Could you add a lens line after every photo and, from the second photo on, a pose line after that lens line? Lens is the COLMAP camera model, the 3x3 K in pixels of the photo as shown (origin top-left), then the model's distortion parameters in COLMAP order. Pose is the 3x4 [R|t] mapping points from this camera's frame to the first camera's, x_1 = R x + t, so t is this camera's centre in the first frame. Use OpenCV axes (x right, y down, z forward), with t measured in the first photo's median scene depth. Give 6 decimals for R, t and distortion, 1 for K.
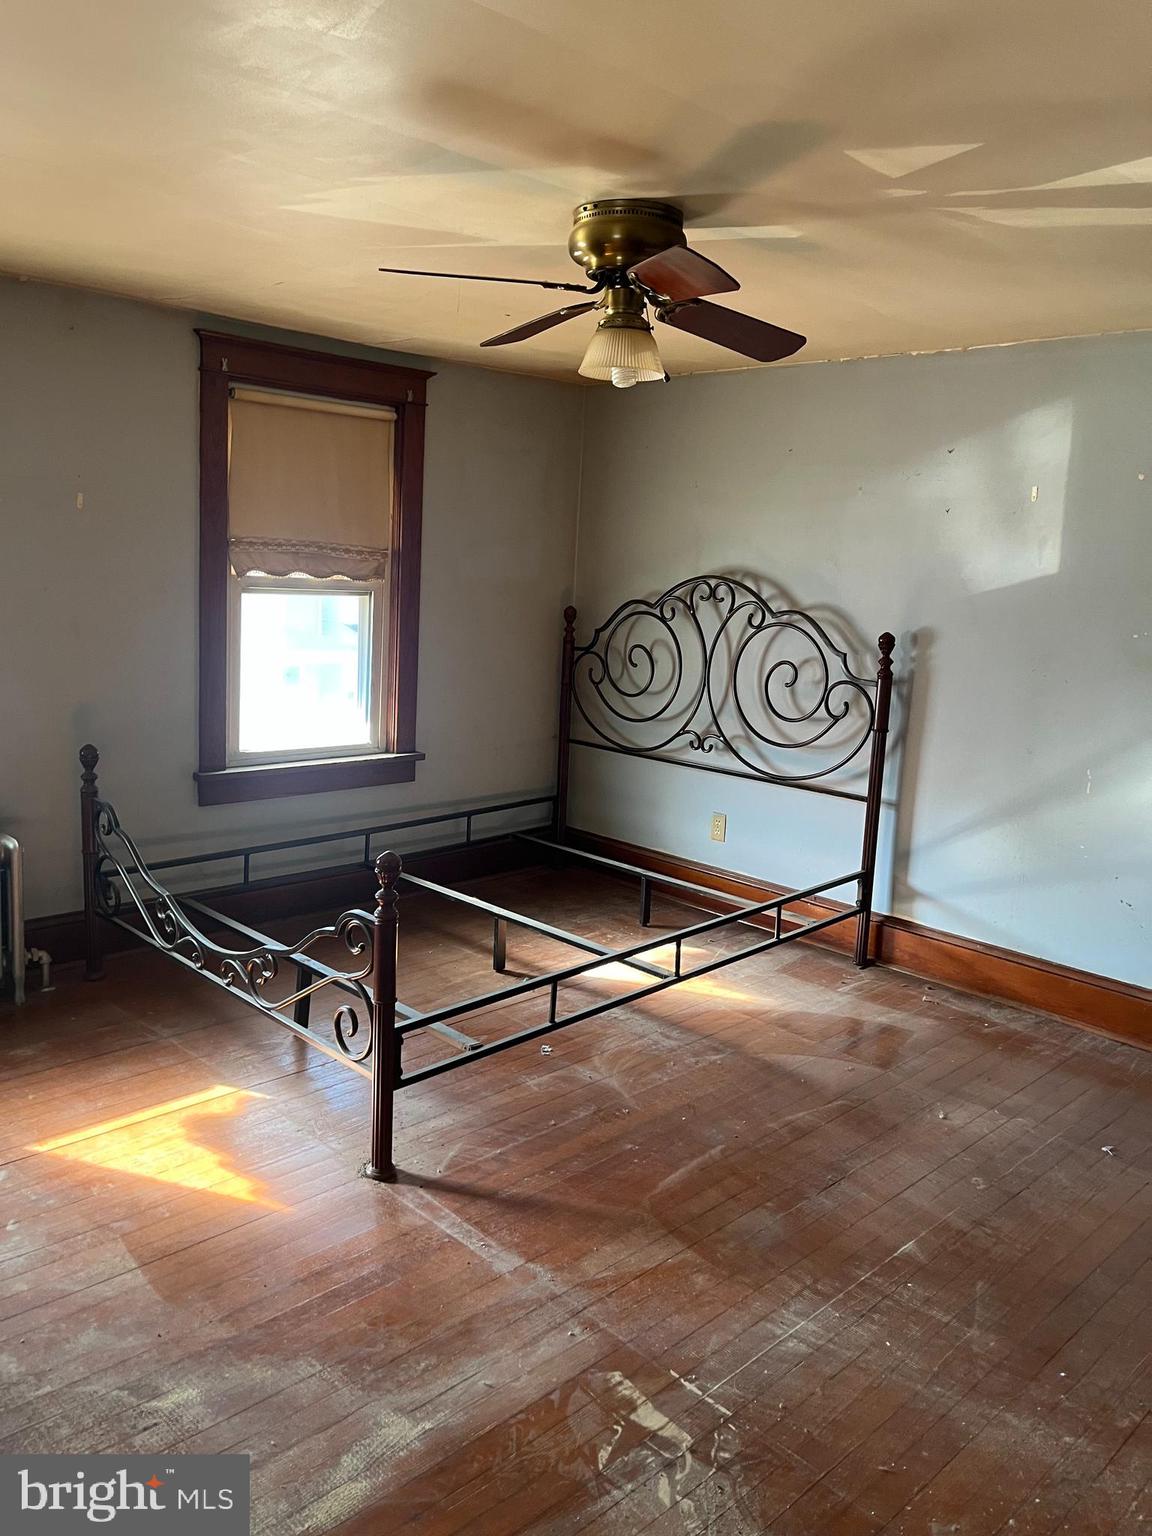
lens RADIAL K [[1160.7, 0, 568.8], [0, 1160.7, 757.5], [0, 0, 1]] dist [0.045294, -0.042822]
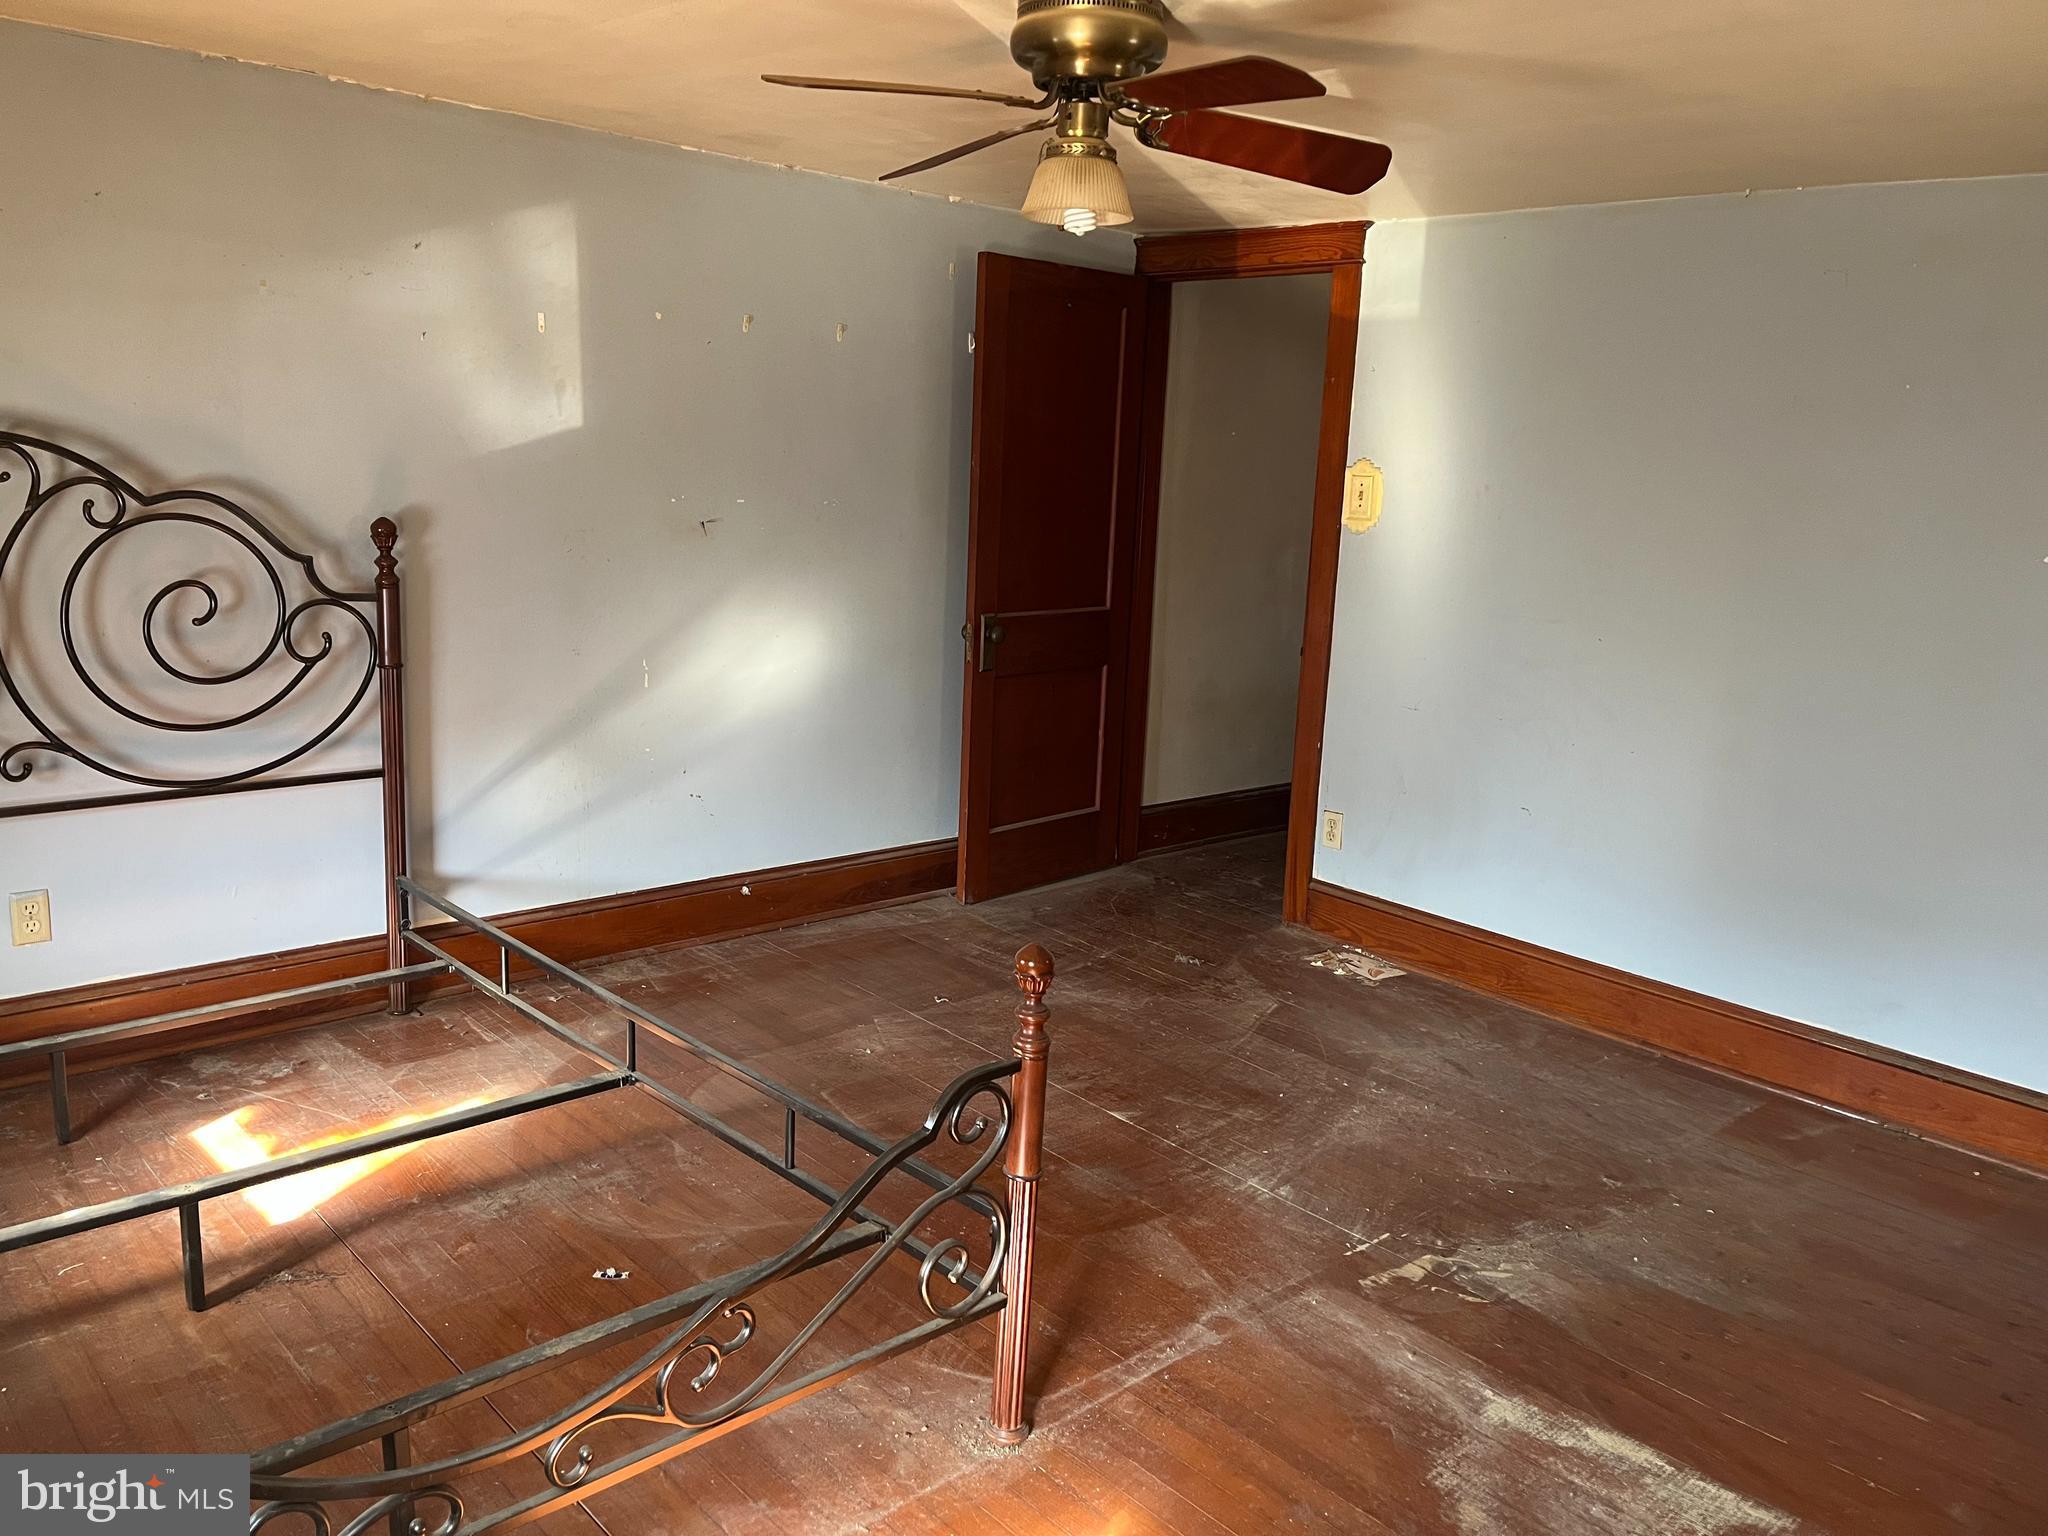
lens RADIAL K [[1547.5, 0, 1012.4], [0, 1547.5, 777.0], [0, 0, 1]] dist [0.045294, -0.042822]
pose [[0.033619, -0.248403, 0.968073, -0.654170], [0.122505, 0.962341, 0.242678, -0.146665], [-0.991898, 0.110435, 0.062783, 0.652685]]
